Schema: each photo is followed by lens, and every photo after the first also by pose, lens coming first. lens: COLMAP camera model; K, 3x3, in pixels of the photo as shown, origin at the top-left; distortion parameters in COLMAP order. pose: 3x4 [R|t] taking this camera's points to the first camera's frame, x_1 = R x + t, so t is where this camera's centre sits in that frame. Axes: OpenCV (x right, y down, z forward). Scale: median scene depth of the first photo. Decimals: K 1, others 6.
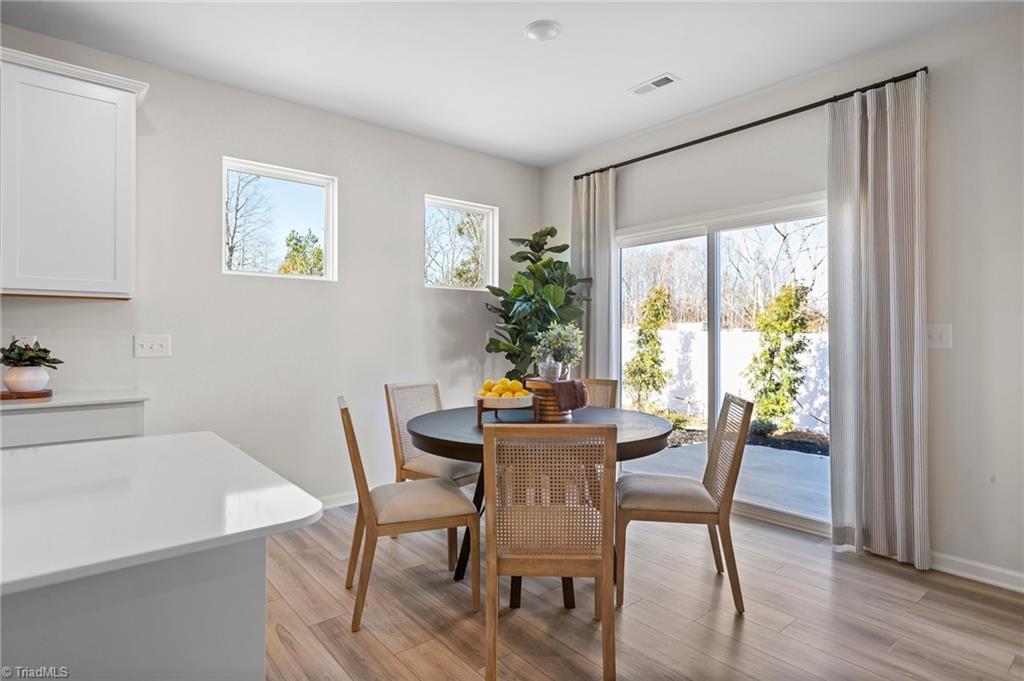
lens RADIAL K [[550.9, 0, 508.9], [0, 550.9, 337.8], [0, 0, 1]] dist [-0.003414, -0.000058]
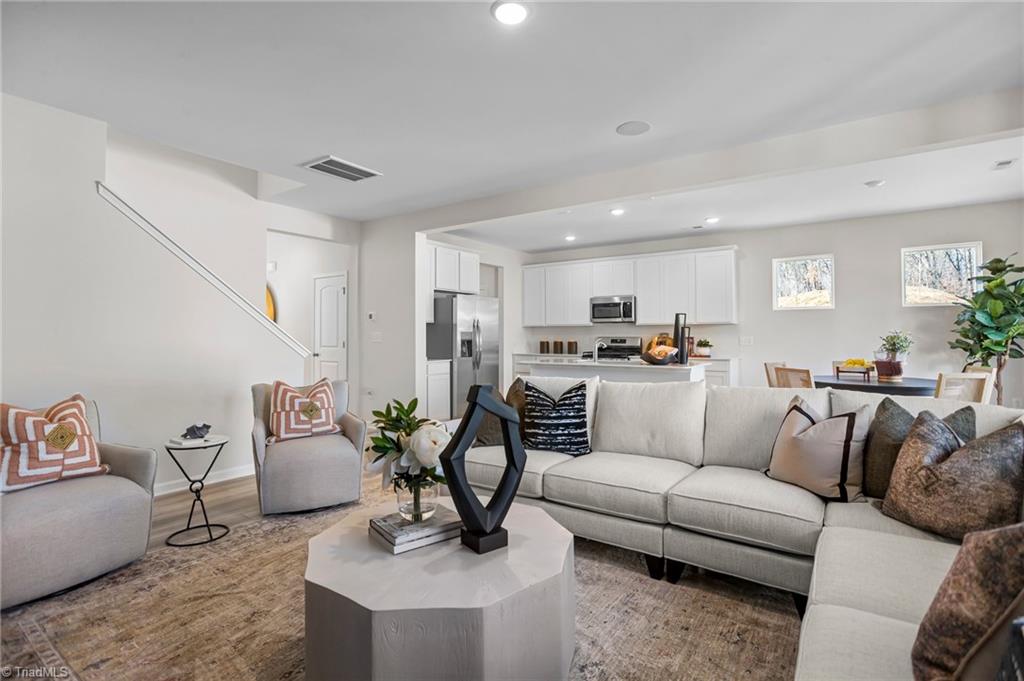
lens RADIAL K [[496.5, 0, 512.8], [0, 496.5, 331.4], [0, 0, 1]] dist [-0.003502, -0.000011]
pose [[0.262966, -0.009136, -0.964762, 0.920670], [0.001015, 0.999957, -0.009193, -0.008104], [0.964804, 0.001439, 0.262964, -0.460354]]
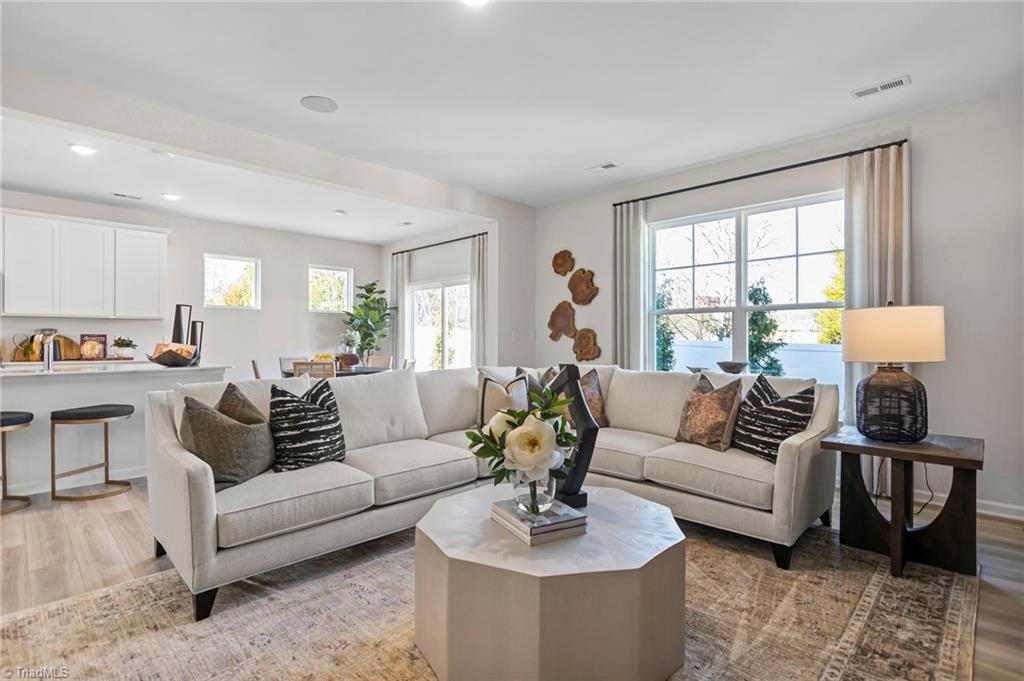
lens RADIAL K [[519.7, 0, 501.4], [0, 519.7, 341.5], [0, 0, 1]] dist [0.000434, 0.000513]
pose [[0.996763, 0.002015, 0.080365, 0.377976], [-0.002075, 0.999998, 0.000655, 0.011769], [-0.080364, -0.000820, 0.996765, -0.885696]]
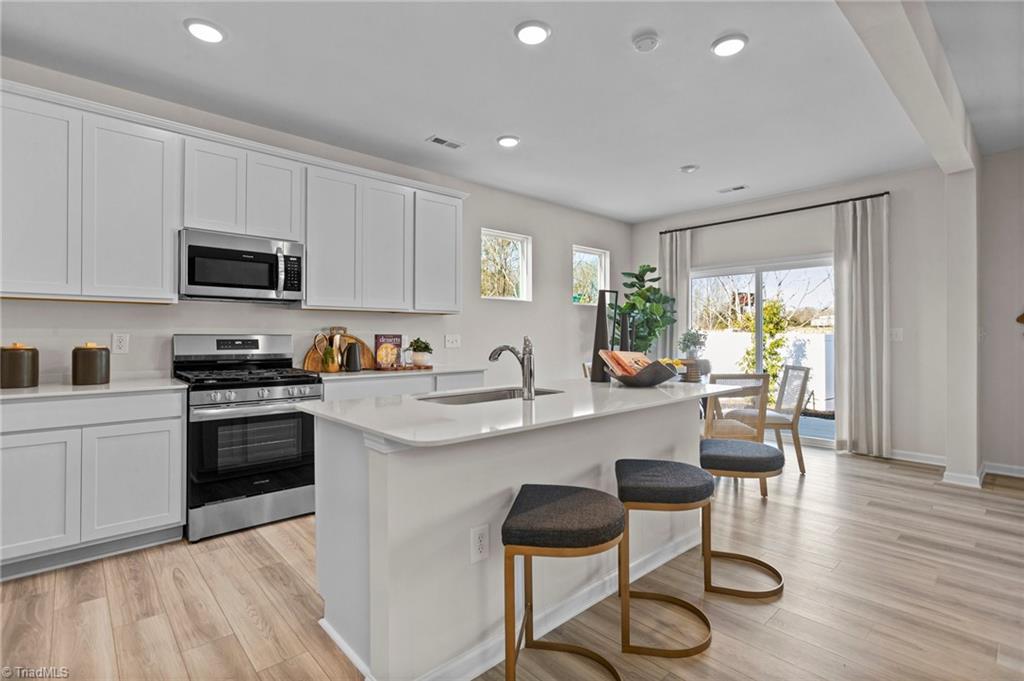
lens RADIAL K [[502.5, 0, 512.0], [0, 502.5, 340.5], [0, 0, 1]] dist [-0.005767, 0.000181]
pose [[0.998489, -0.003037, 0.054865, -0.401198], [0.002764, 0.999983, 0.005046, 0.003408], [-0.054879, -0.004887, 0.998481, -0.414006]]
